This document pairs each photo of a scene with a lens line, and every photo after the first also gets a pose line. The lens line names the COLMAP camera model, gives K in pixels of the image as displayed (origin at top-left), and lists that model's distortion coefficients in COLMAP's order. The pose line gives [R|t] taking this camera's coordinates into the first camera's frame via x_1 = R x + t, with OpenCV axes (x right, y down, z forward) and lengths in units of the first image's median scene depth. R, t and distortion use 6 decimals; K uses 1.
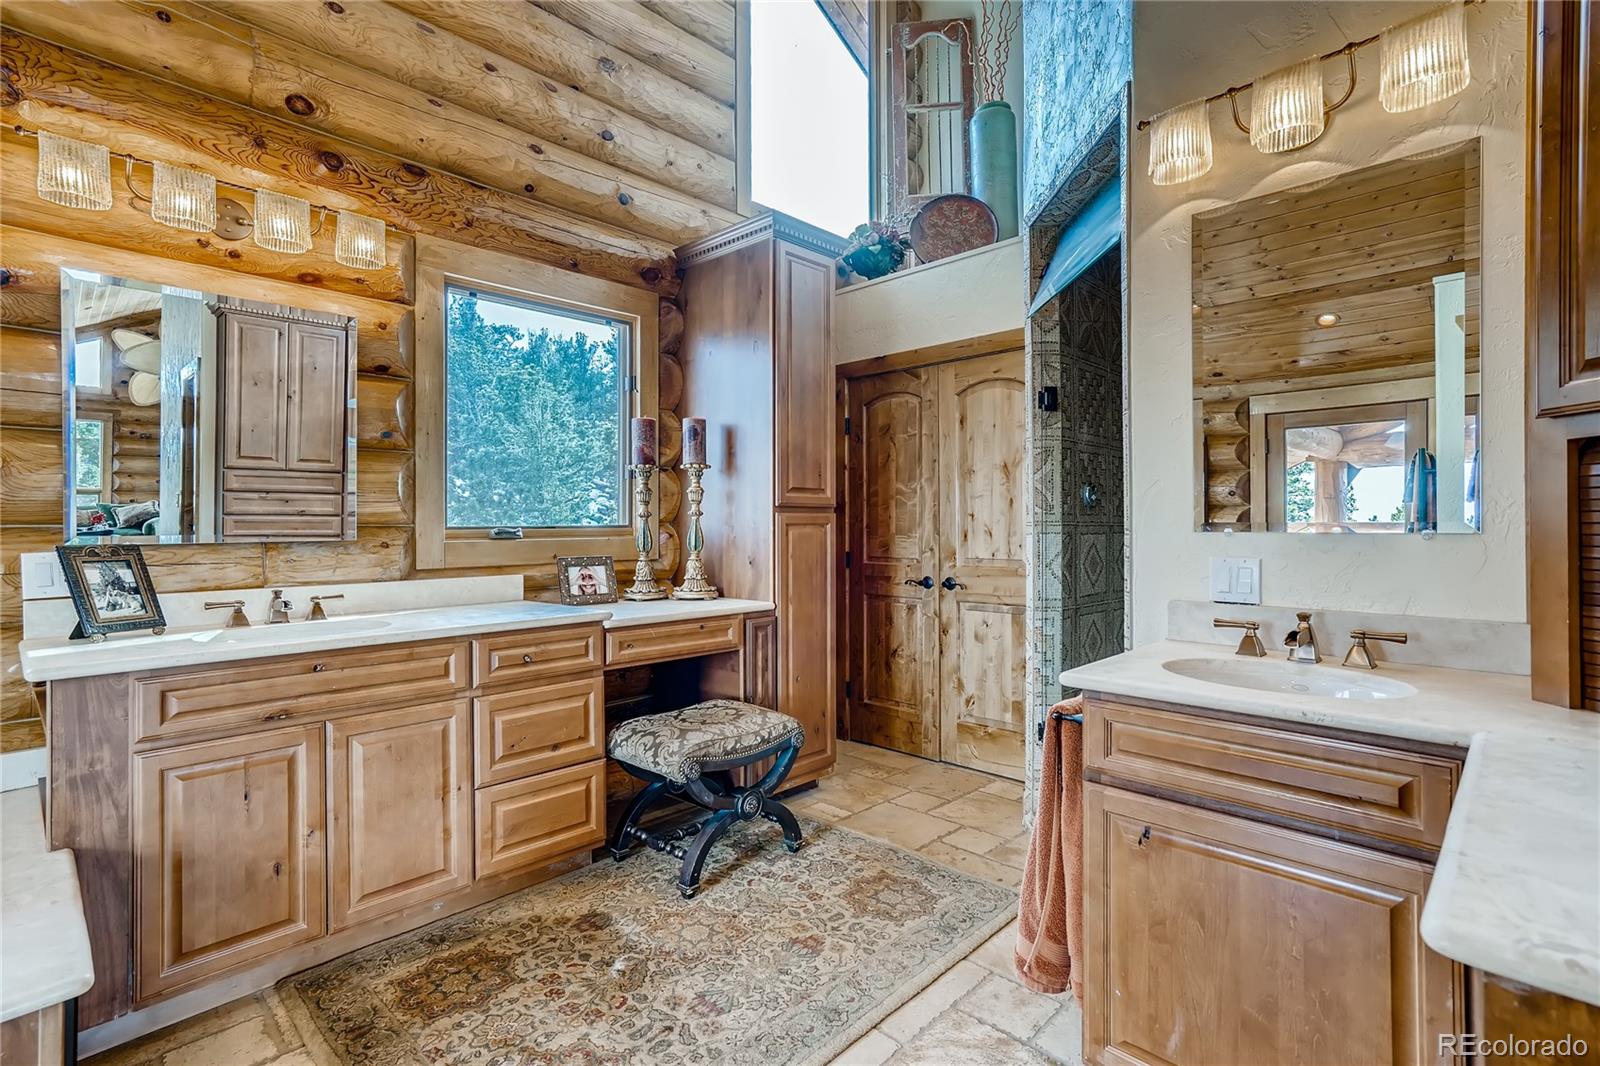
lens RADIAL K [[756.8, 0, 792.6], [0, 756.8, 524.7], [0, 0, 1]] dist [-0.005007, -0.000005]
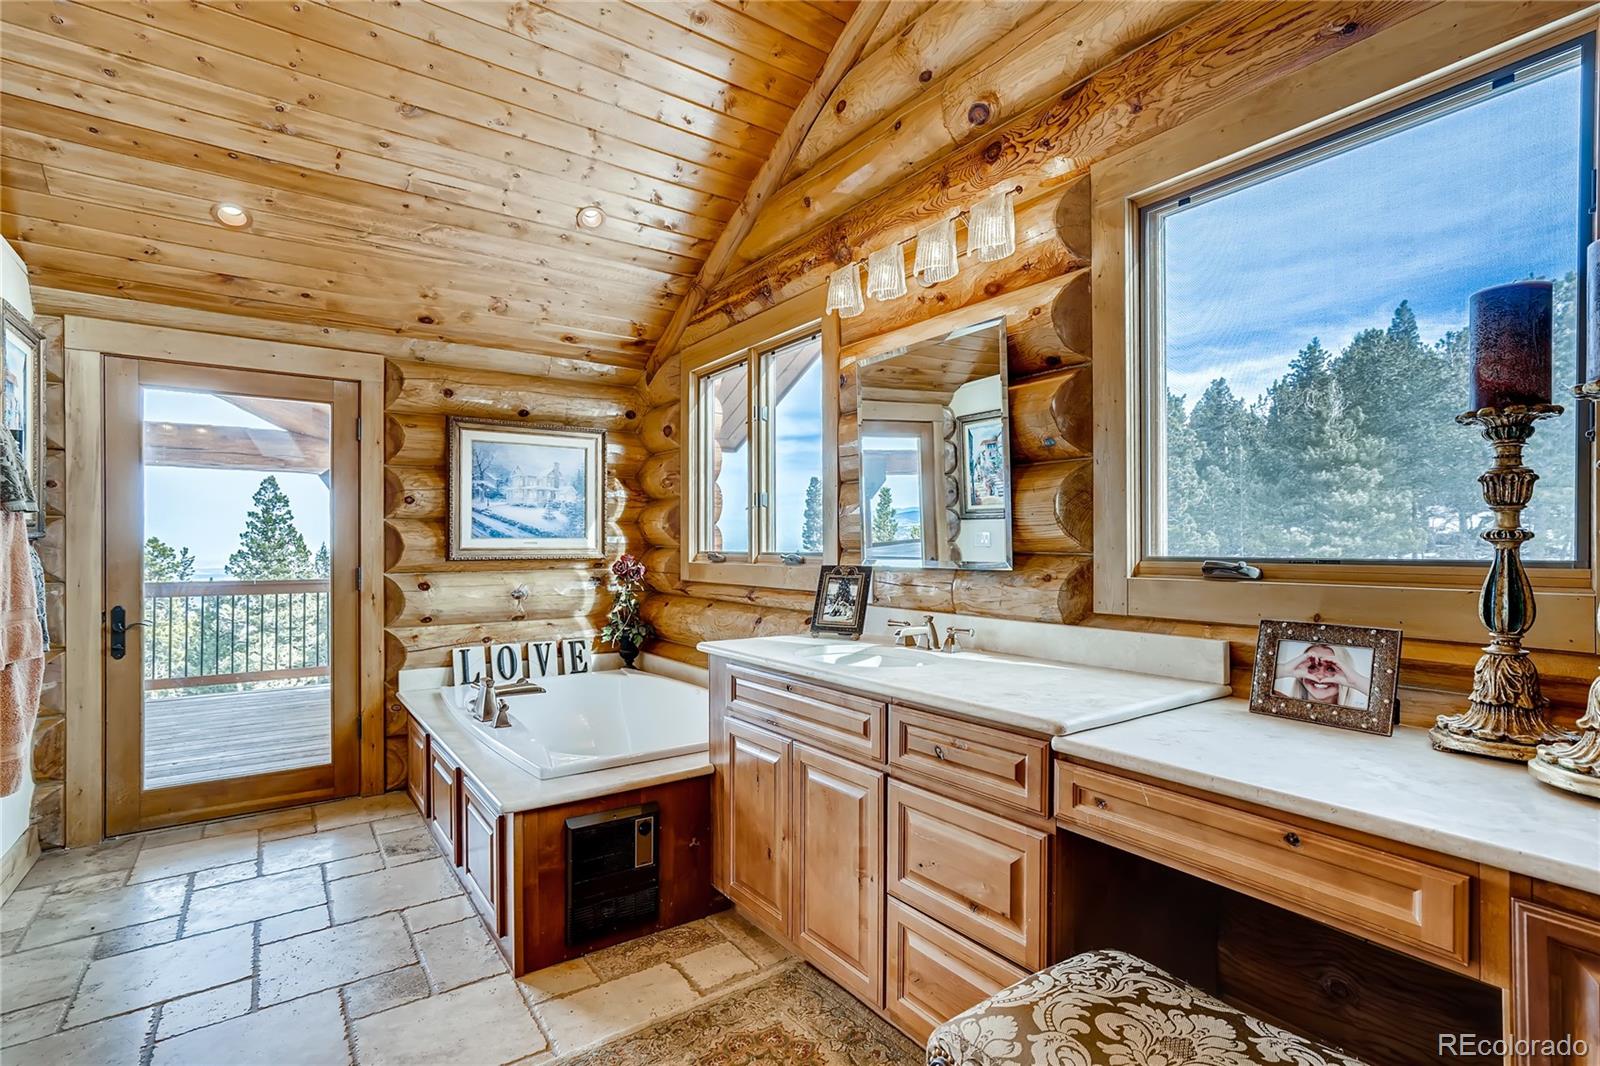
lens RADIAL K [[756.8, 0, 791.7], [0, 756.8, 539.1], [0, 0, 1]] dist [-0.005007, -0.000005]
pose [[-0.185286, 0.001043, -0.982684, 0.321365], [0.005270, 0.999986, 0.000067, -0.016735], [0.982671, -0.005166, -0.185289, 0.903158]]
